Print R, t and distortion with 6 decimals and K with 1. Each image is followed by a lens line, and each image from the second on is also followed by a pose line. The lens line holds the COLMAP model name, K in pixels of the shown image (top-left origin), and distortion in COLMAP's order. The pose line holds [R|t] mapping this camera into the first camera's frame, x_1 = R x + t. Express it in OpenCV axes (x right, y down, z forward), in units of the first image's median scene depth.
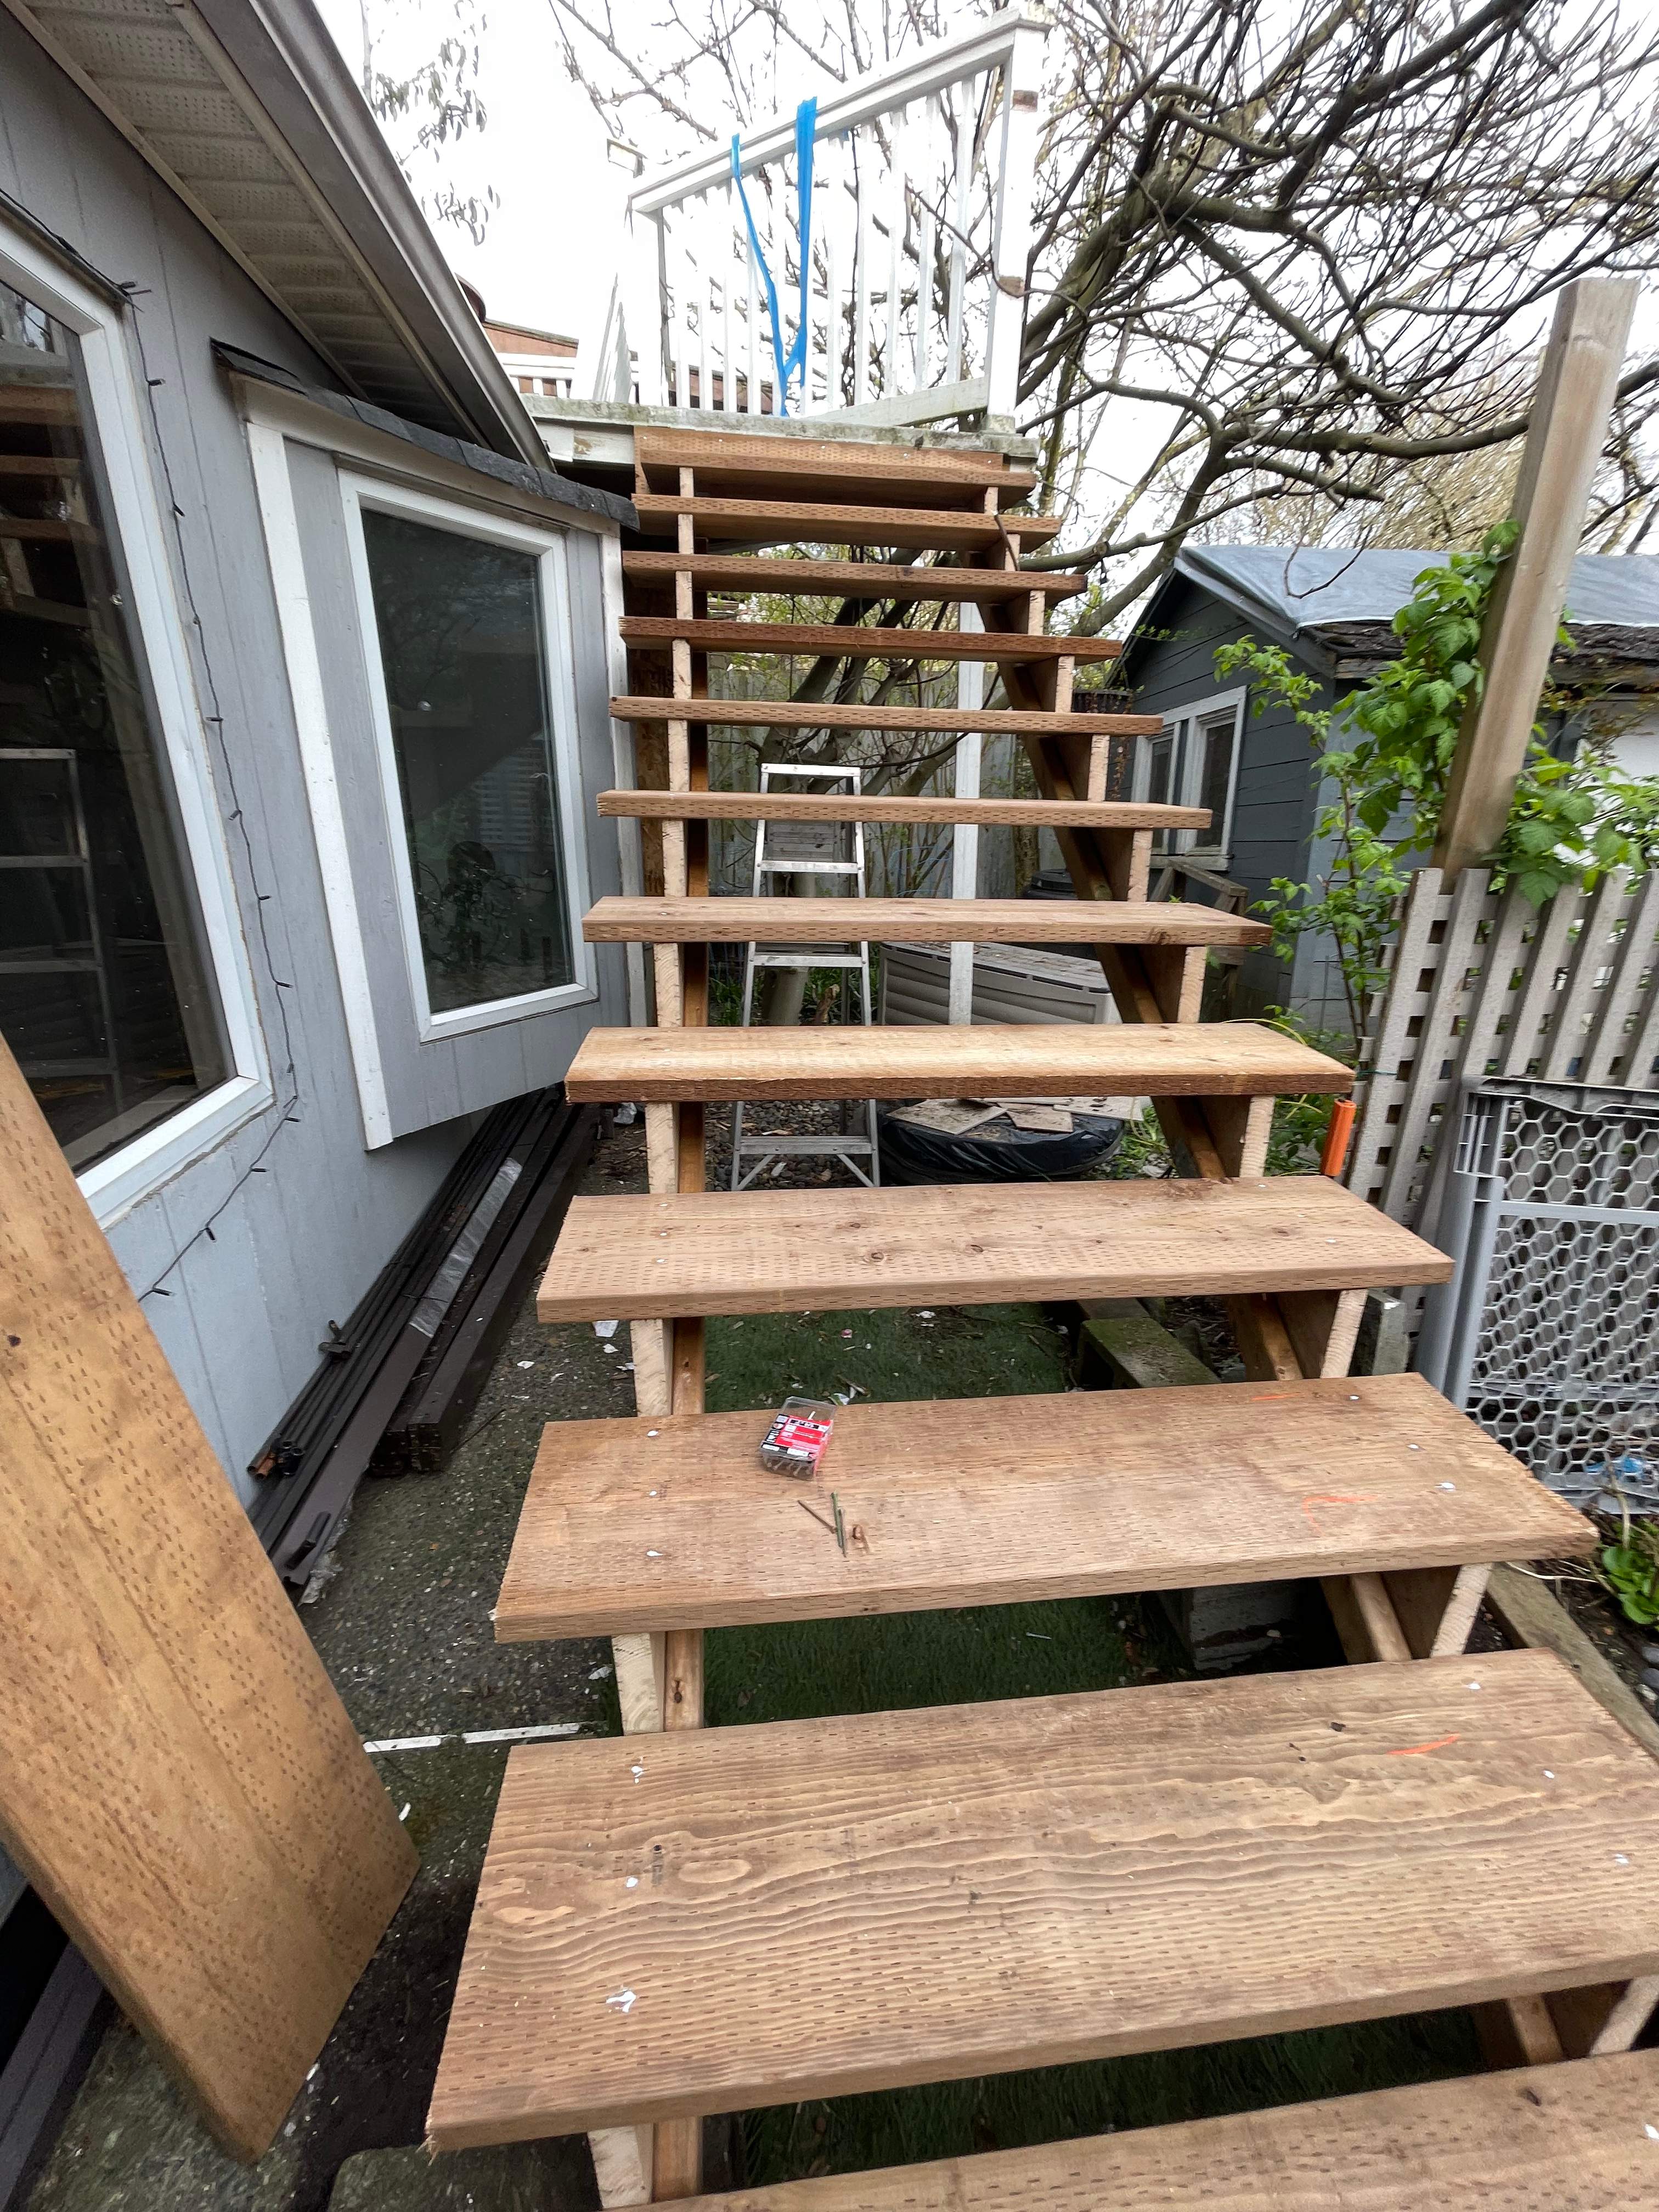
lens RADIAL K [[881.9, 0, 827.1], [0, 881.9, 1107.4], [0, 0, 1]] dist [-0.002870, 0.000252]
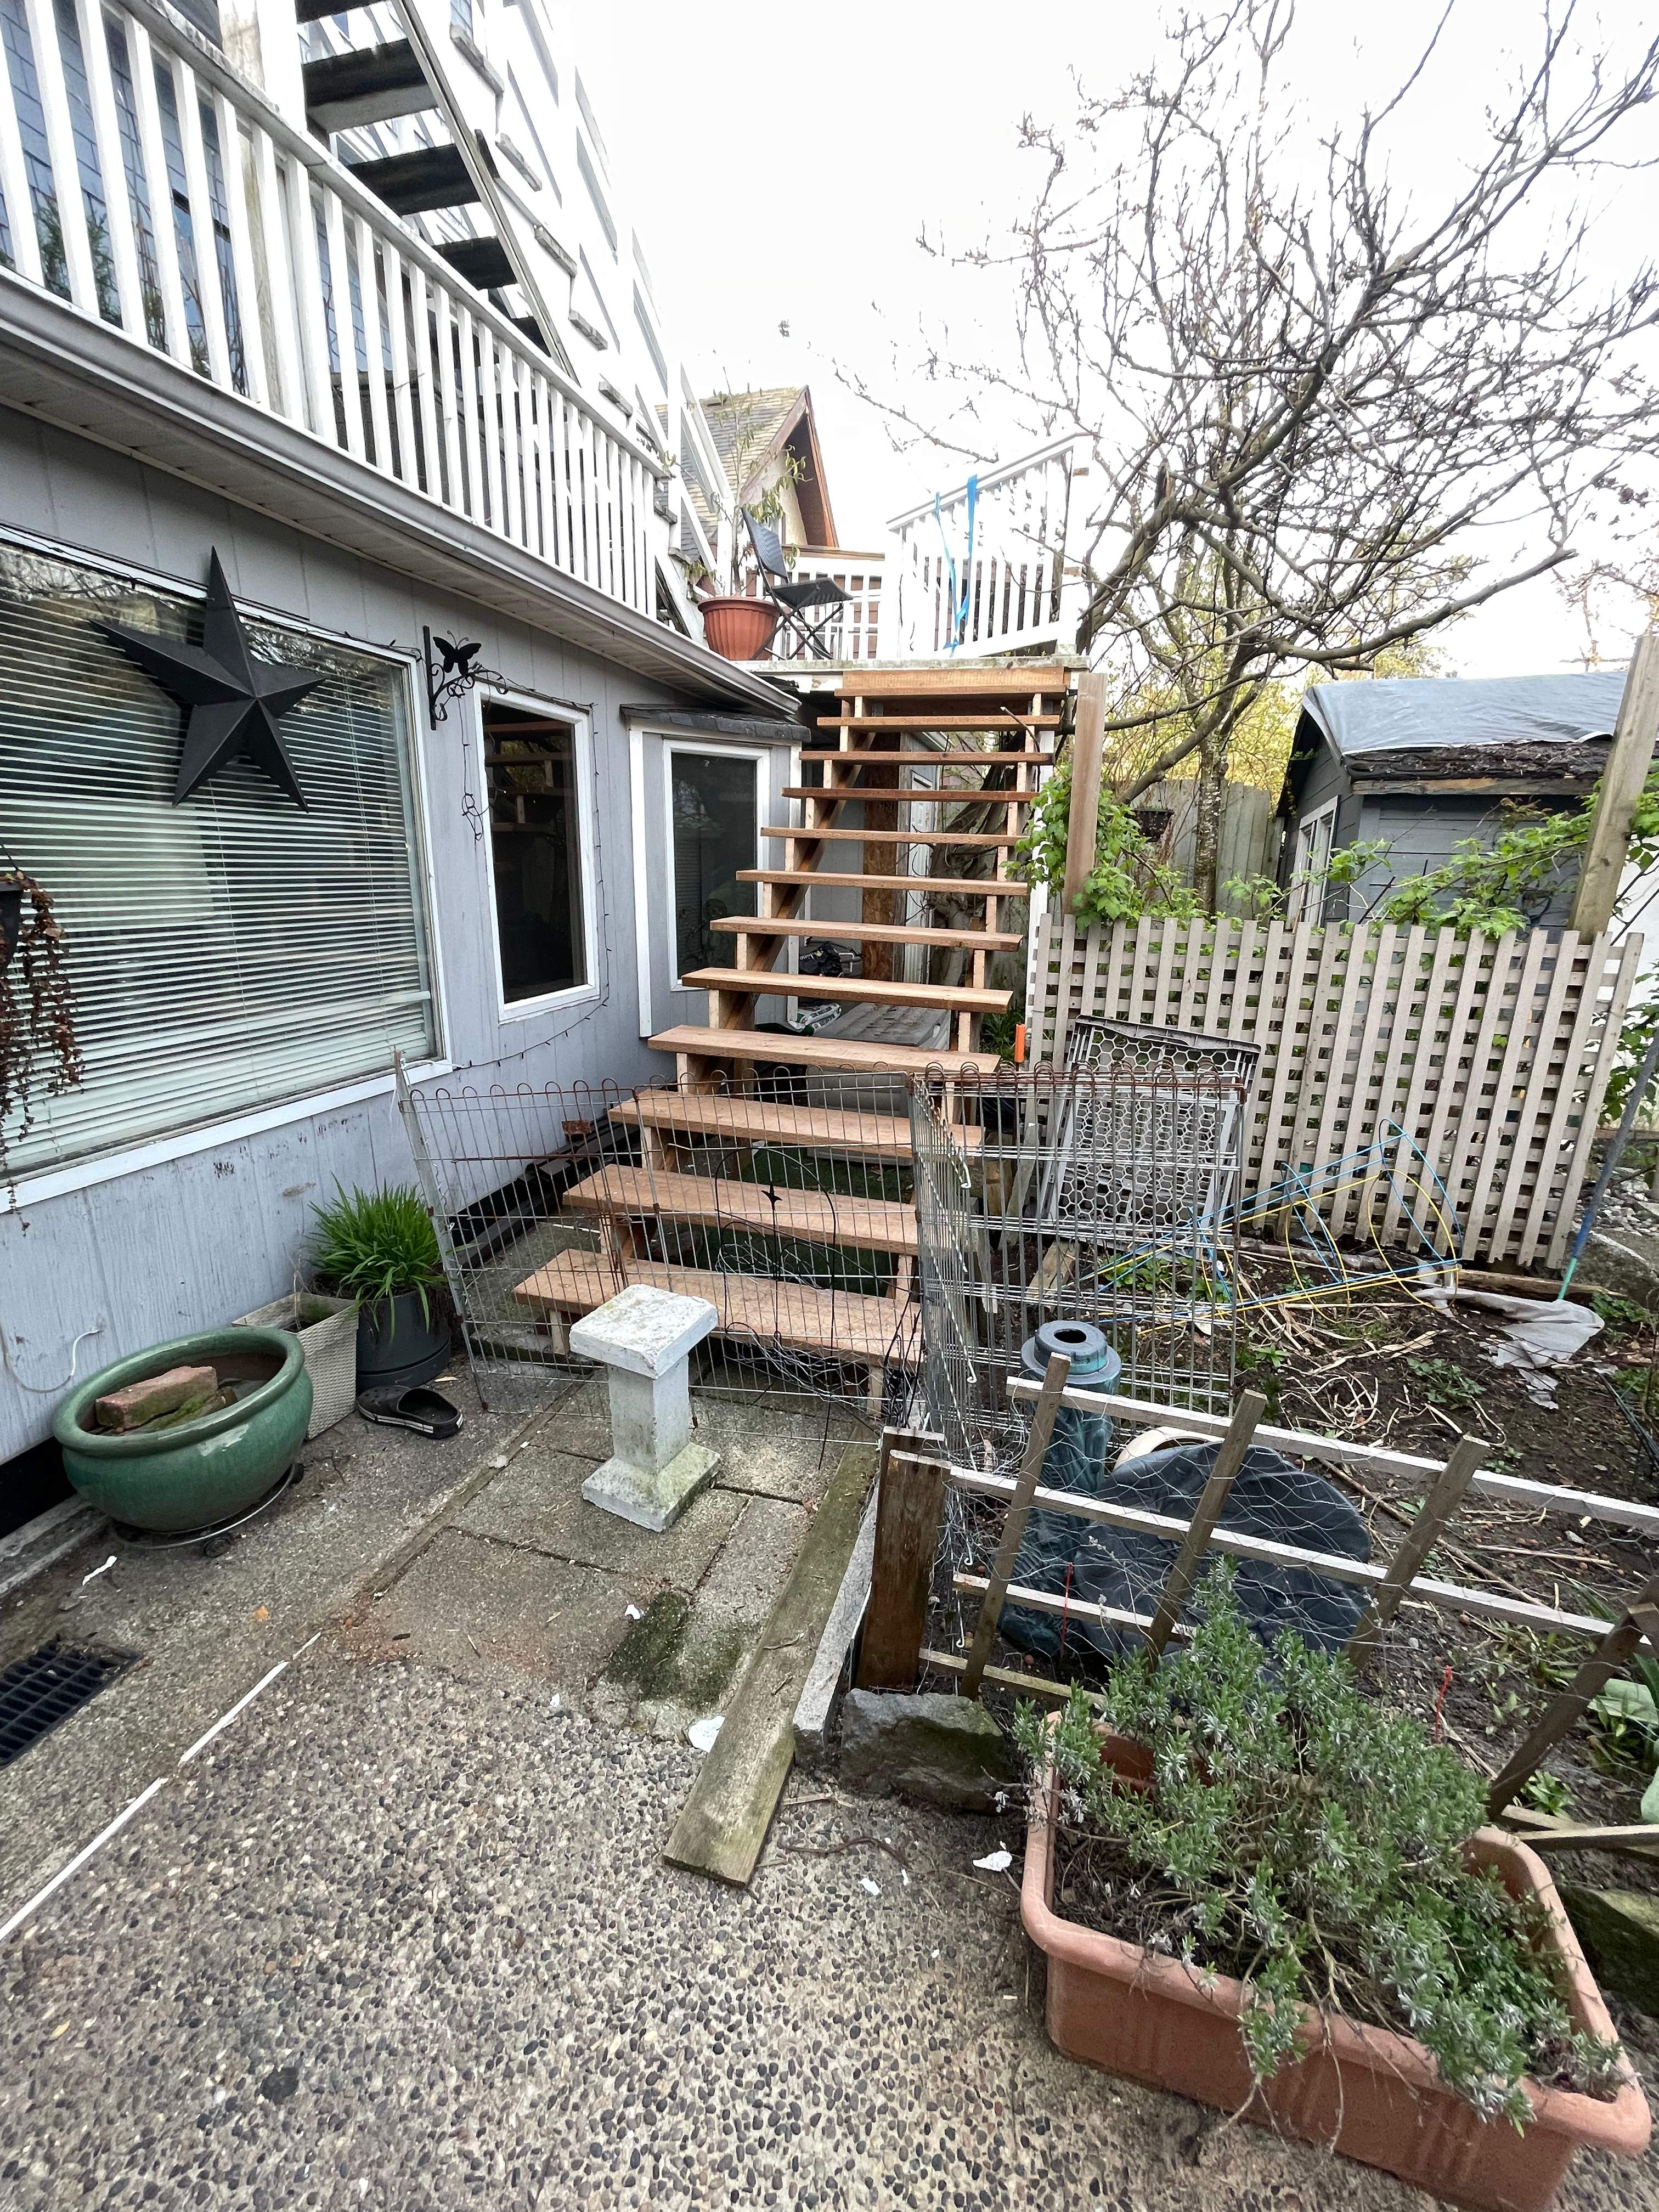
lens RADIAL K [[887.1, 0, 834.0], [0, 887.1, 1109.3], [0, 0, 1]] dist [-0.015710, 0.009668]
pose [[0.922369, 0.112603, -0.369534, 0.995157], [-0.140888, 0.988743, -0.050377, 0.365044], [0.359701, 0.098529, 0.927851, -1.095695]]
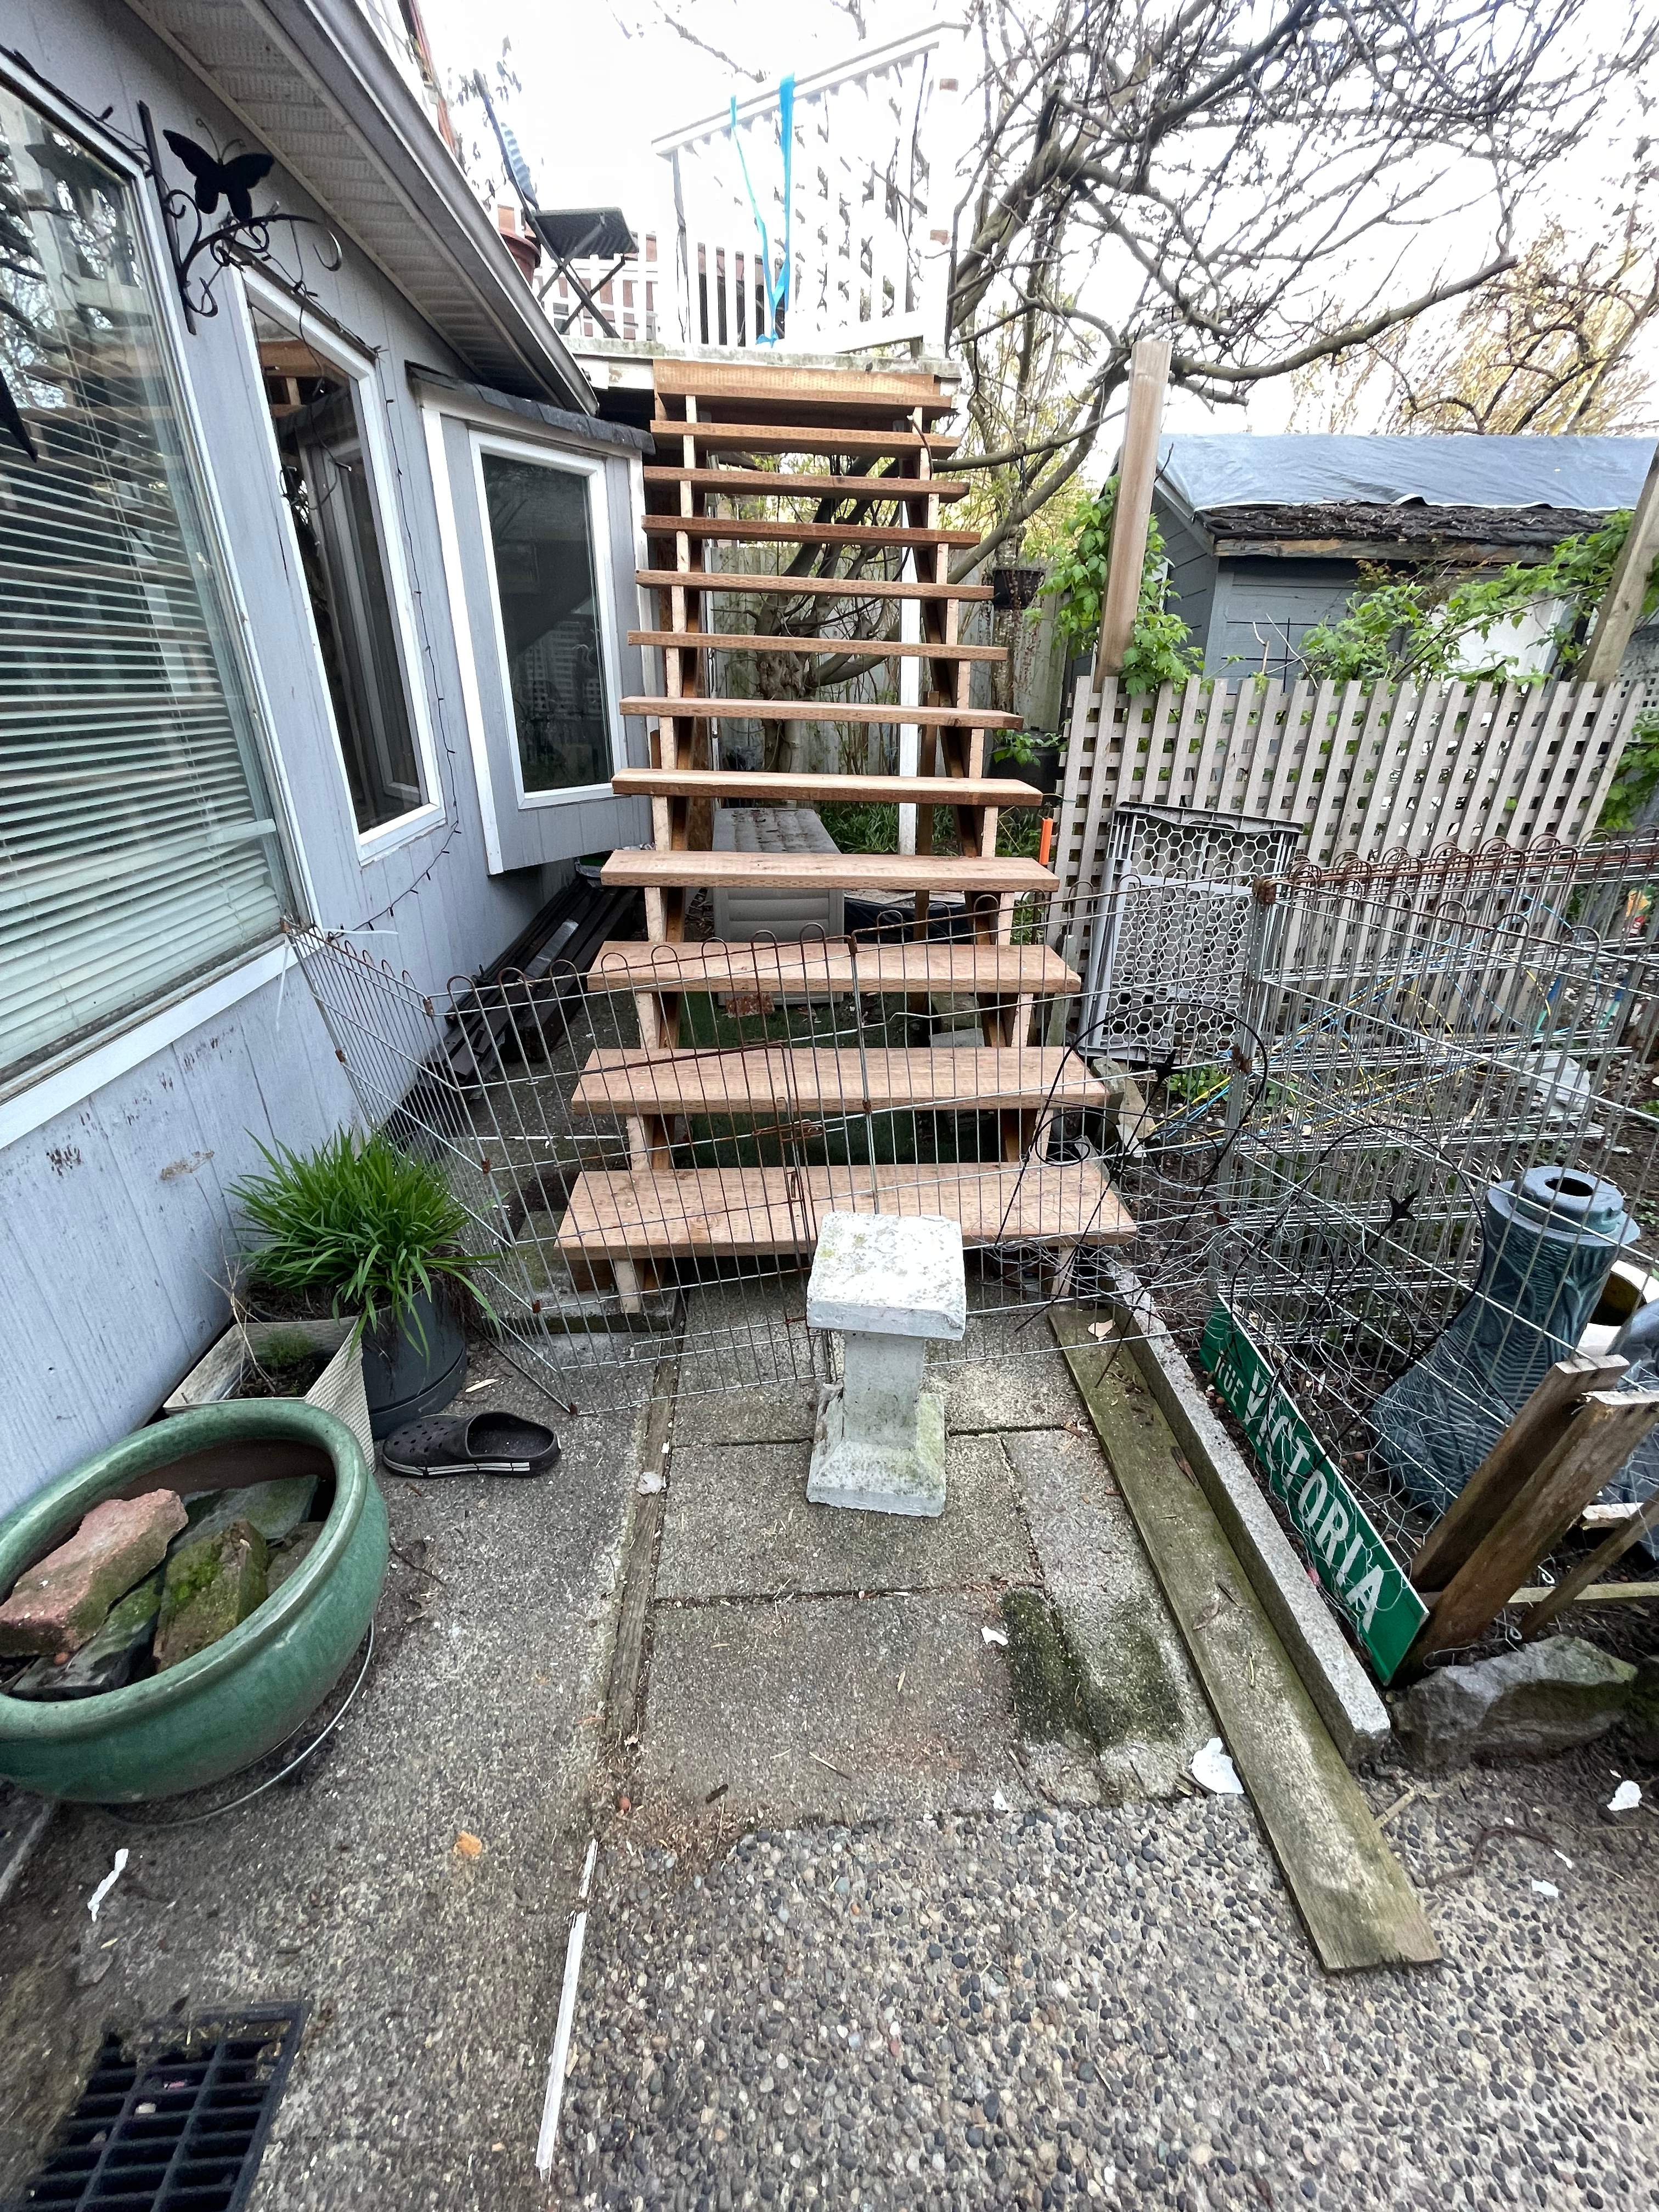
lens RADIAL K [[881.9, 0, 827.1], [0, 881.9, 1107.4], [0, 0, 1]] dist [-0.002870, 0.000252]
pose [[0.999017, 0.020527, -0.039289, 0.231856], [-0.015938, 0.993384, 0.113729, 0.381190], [0.041363, -0.112991, 0.992735, -0.854067]]
